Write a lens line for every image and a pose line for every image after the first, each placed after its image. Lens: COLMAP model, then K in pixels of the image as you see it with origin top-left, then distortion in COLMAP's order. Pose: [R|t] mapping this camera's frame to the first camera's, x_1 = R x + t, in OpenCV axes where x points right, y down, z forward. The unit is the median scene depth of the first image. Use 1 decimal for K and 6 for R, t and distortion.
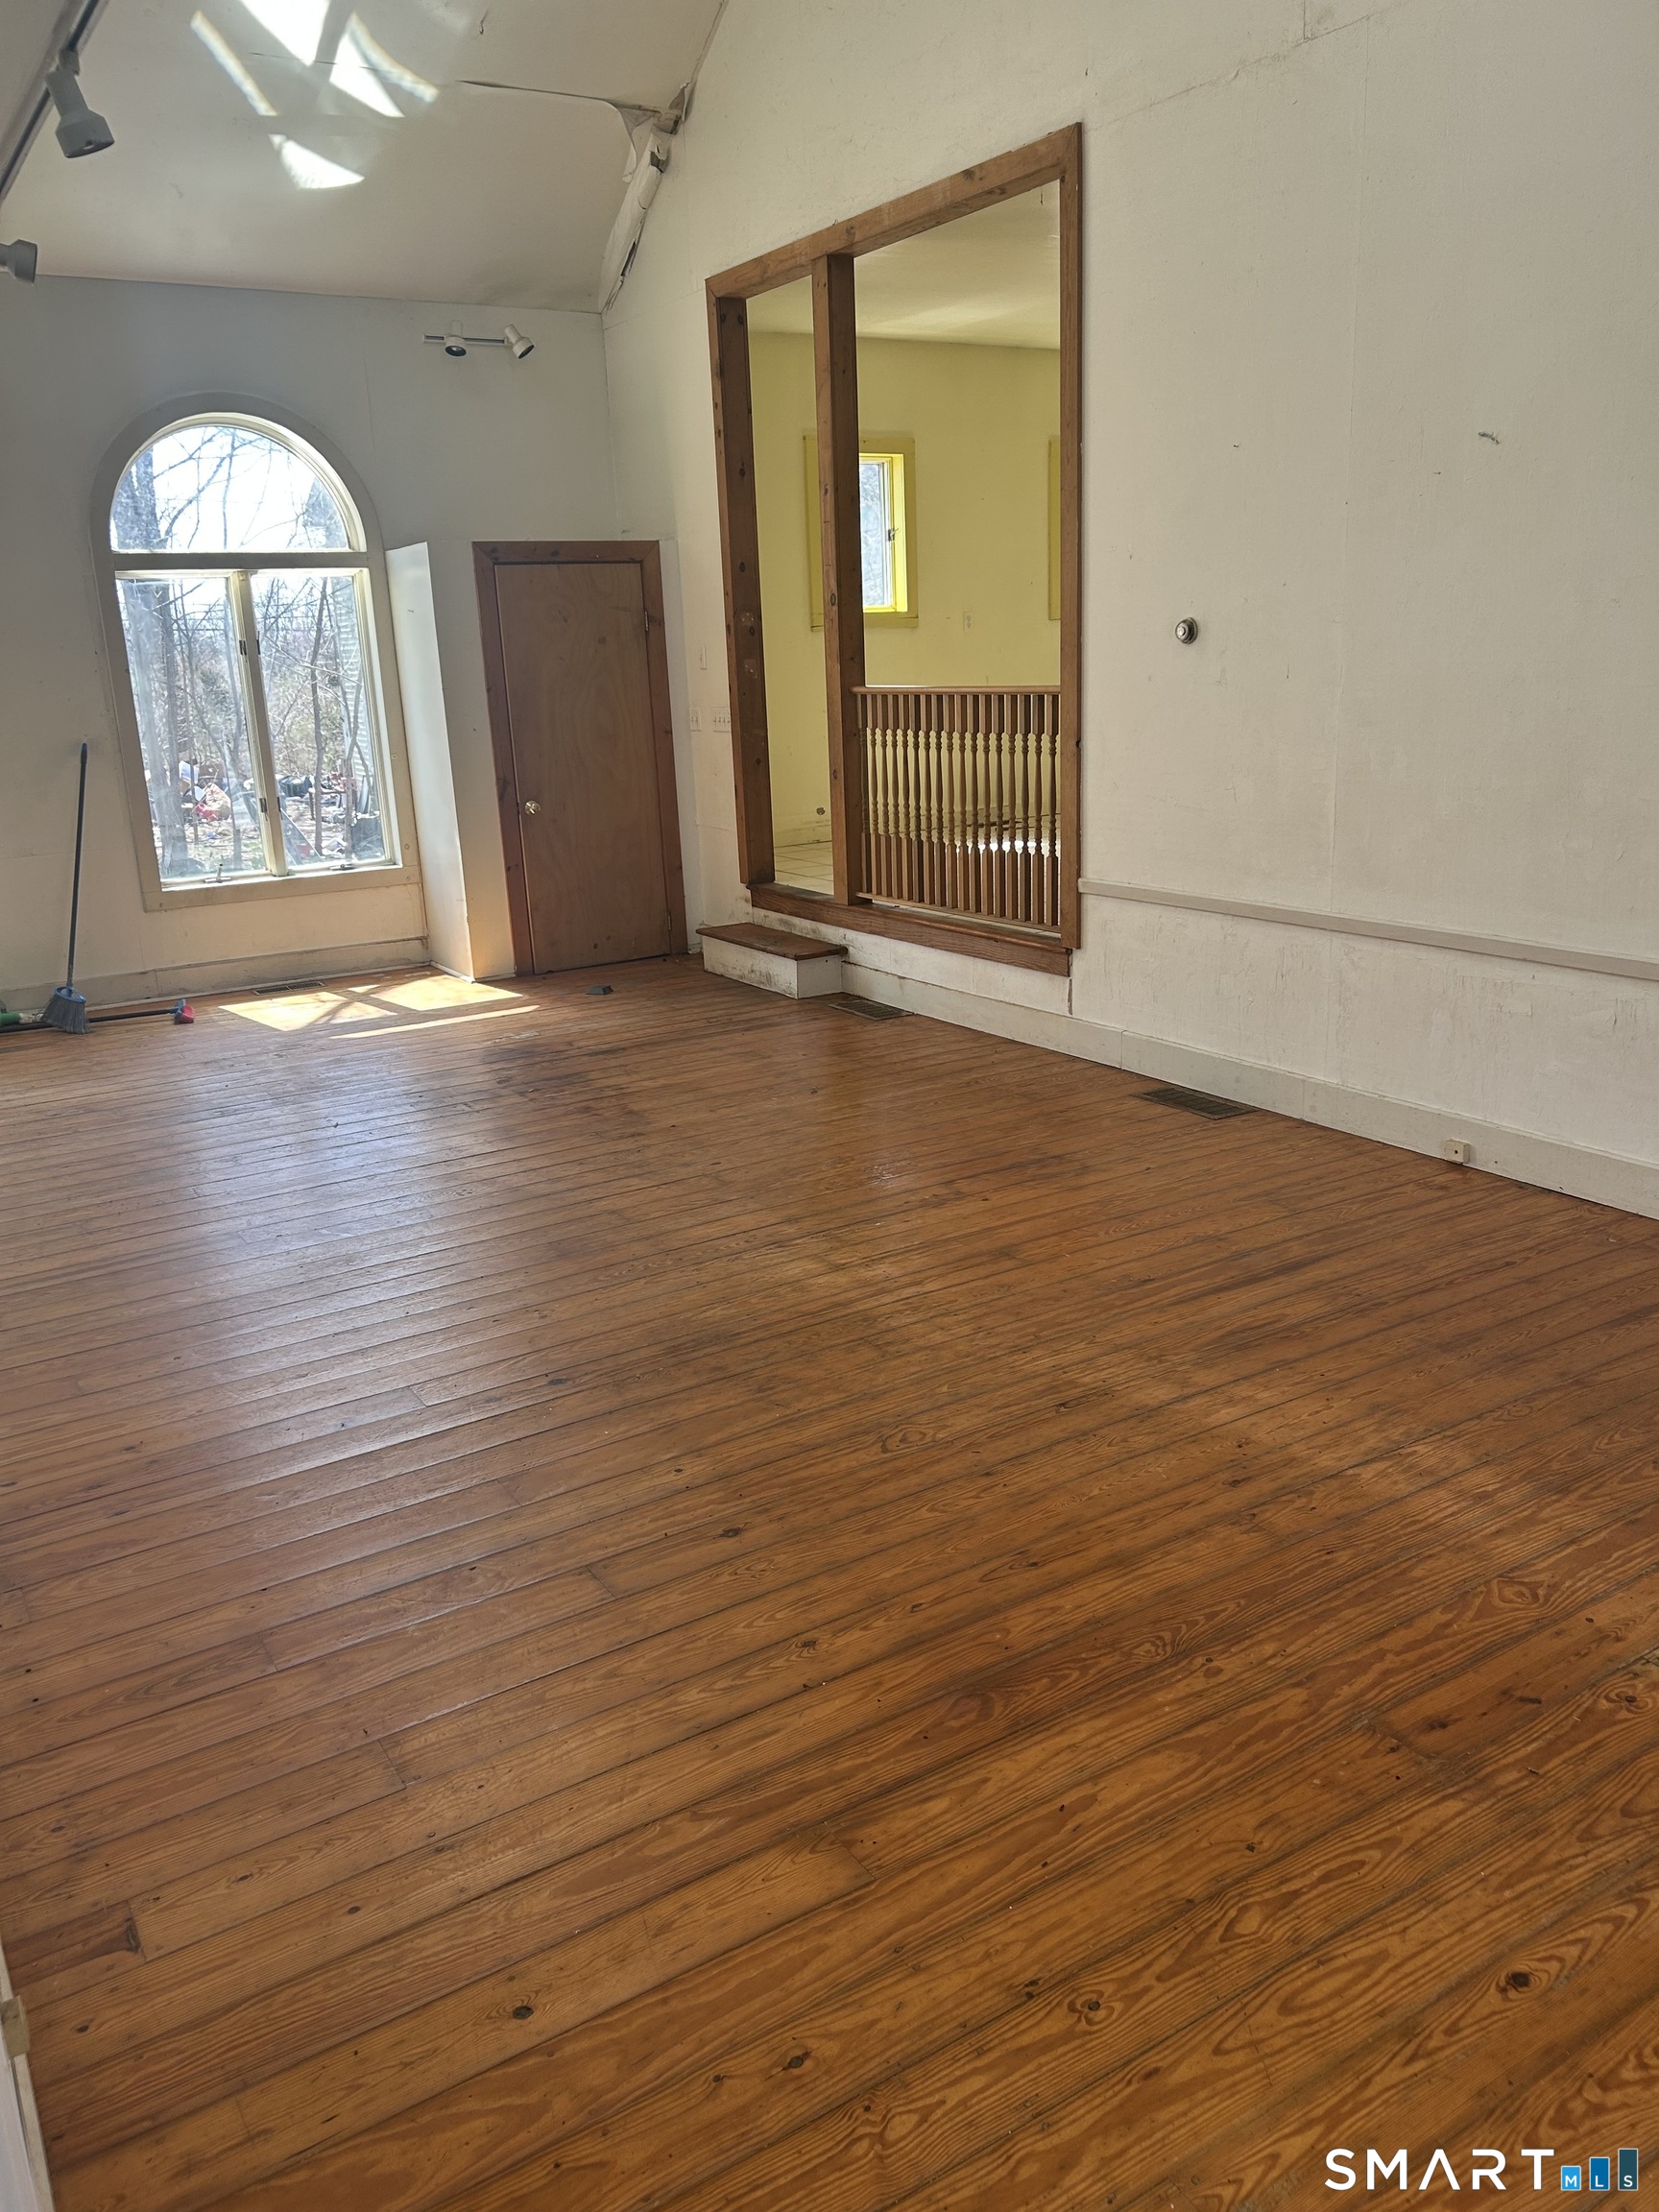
lens RADIAL K [[1673.6, 0, 841.5], [0, 1673.6, 1115.4], [0, 0, 1]] dist [0.052050, -0.063172]
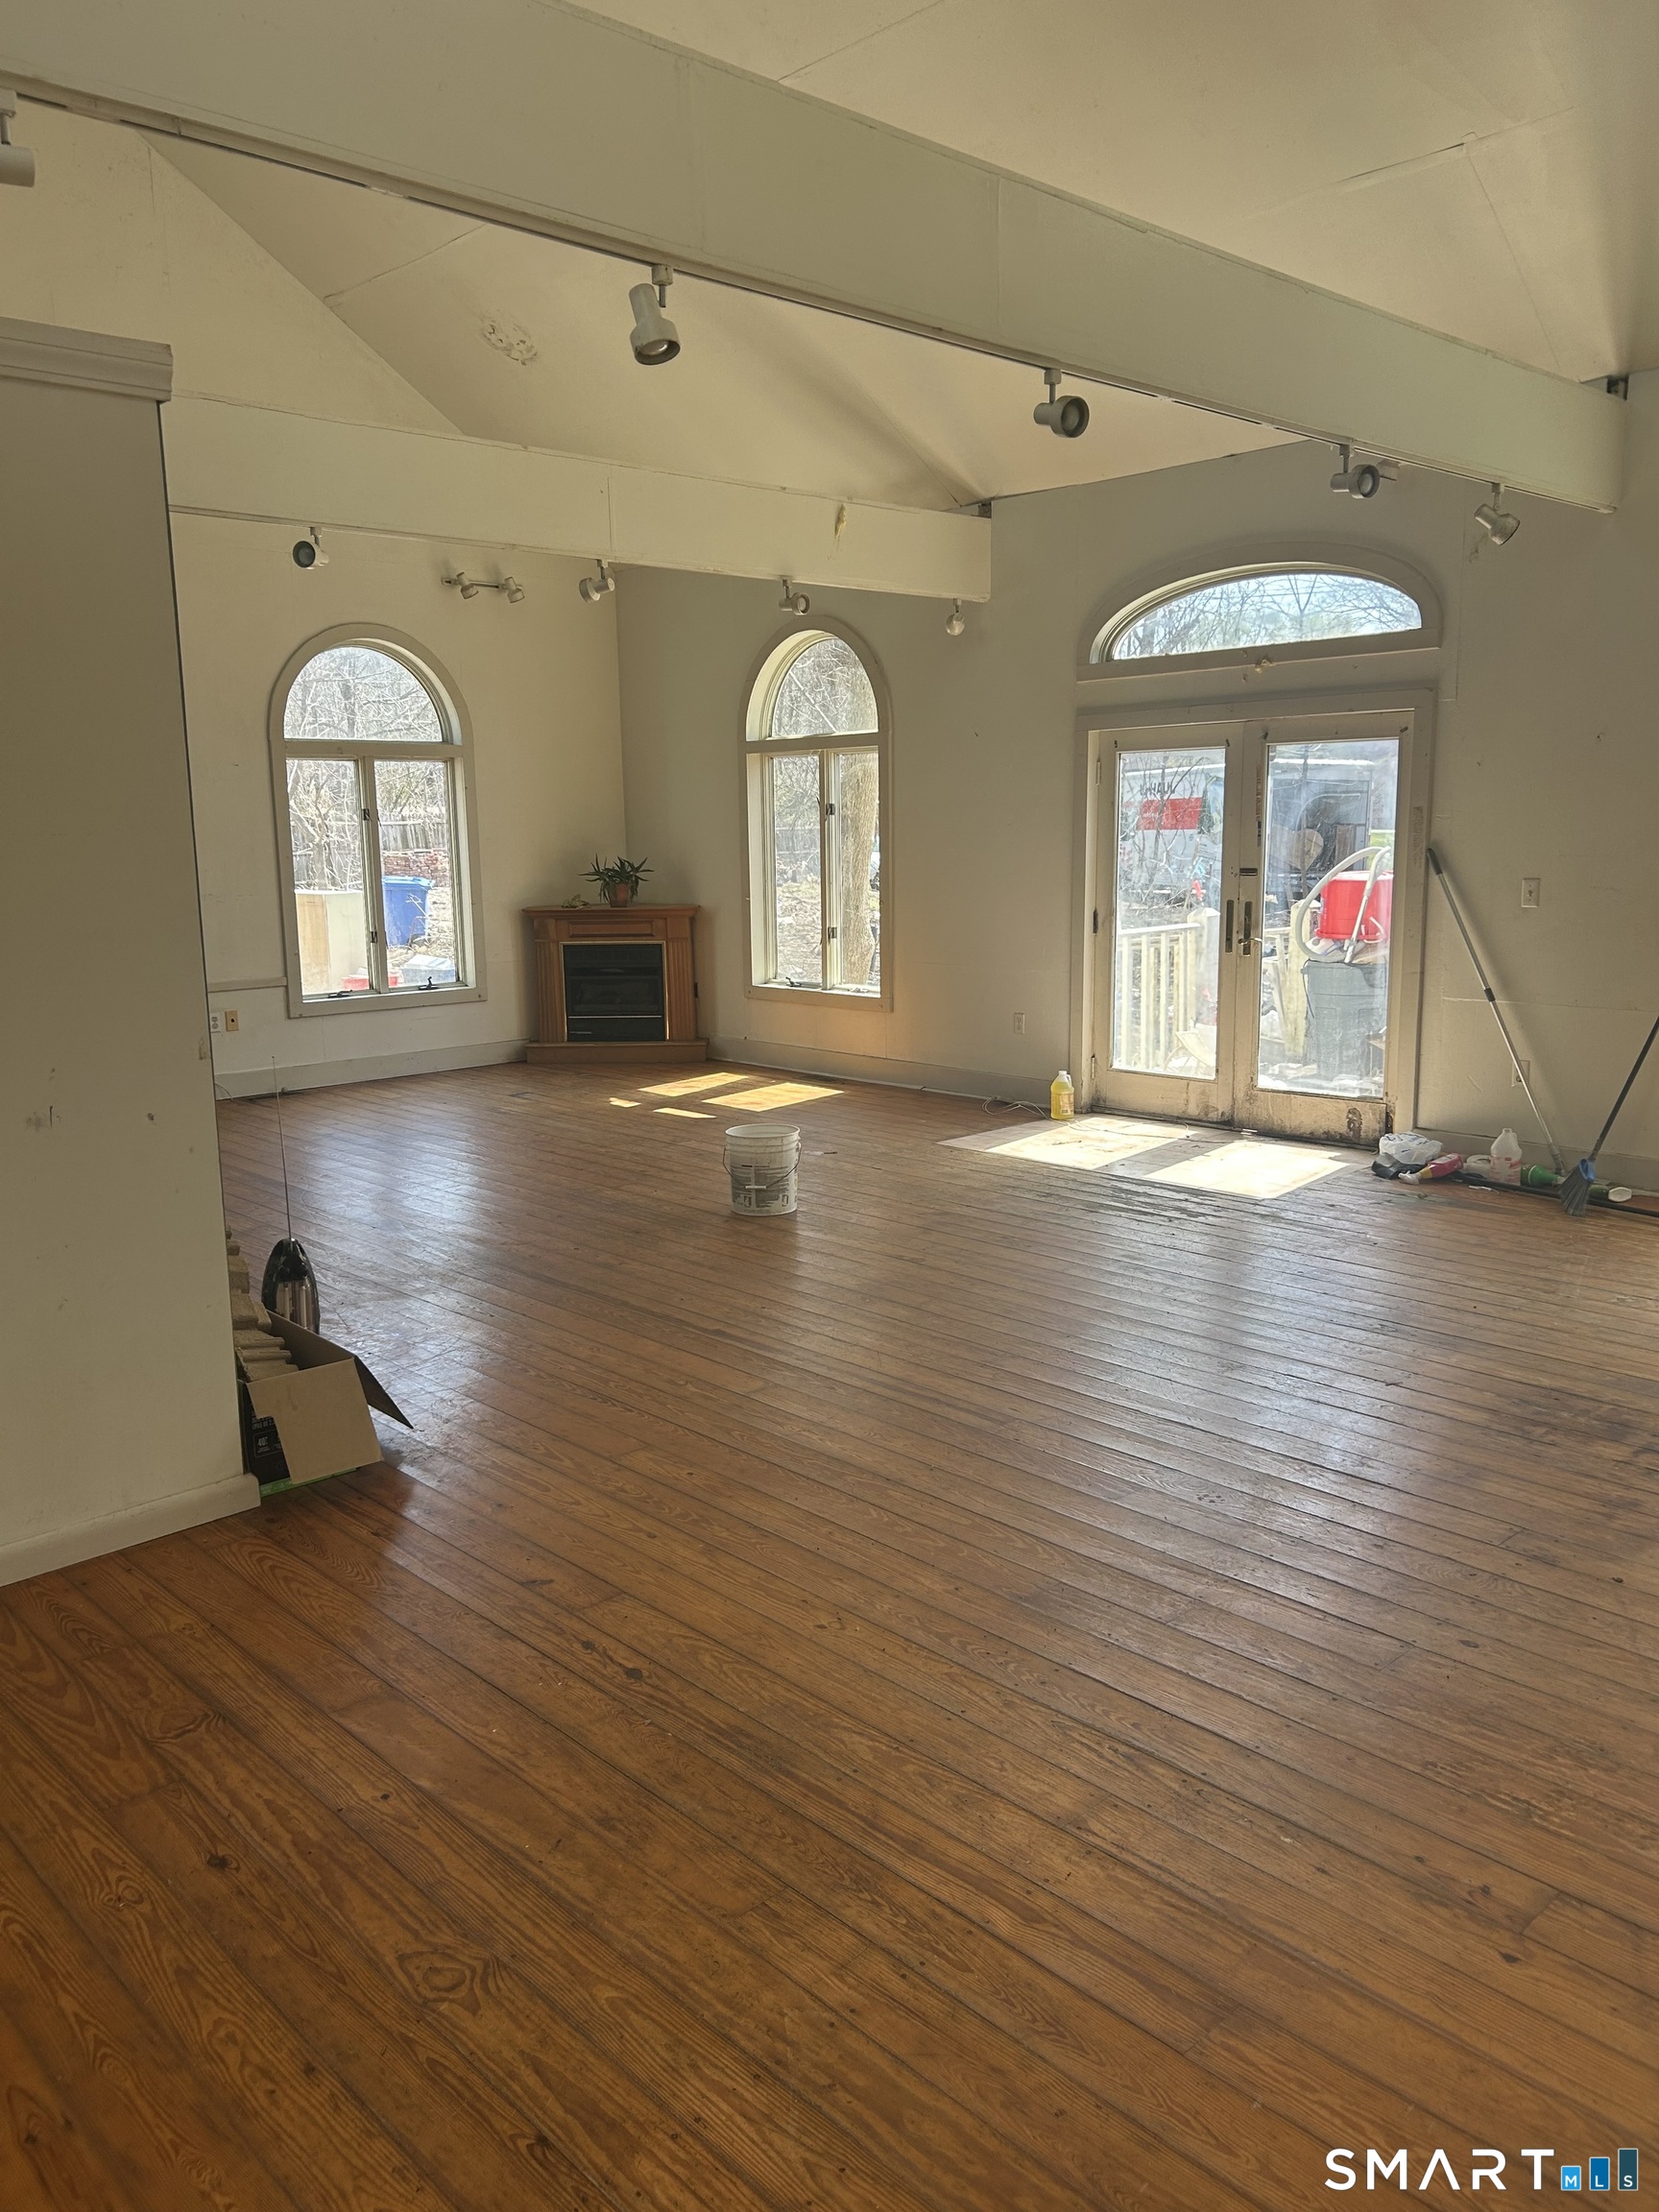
lens RADIAL K [[1673.6, 0, 835.3], [0, 1673.6, 1101.4], [0, 0, 1]] dist [0.052050, -0.063172]
pose [[0.174413, 0.199225, -0.964308, 0.571416], [-0.251291, 0.955896, 0.152036, -0.255308], [0.952068, 0.215805, 0.216784, 0.790687]]
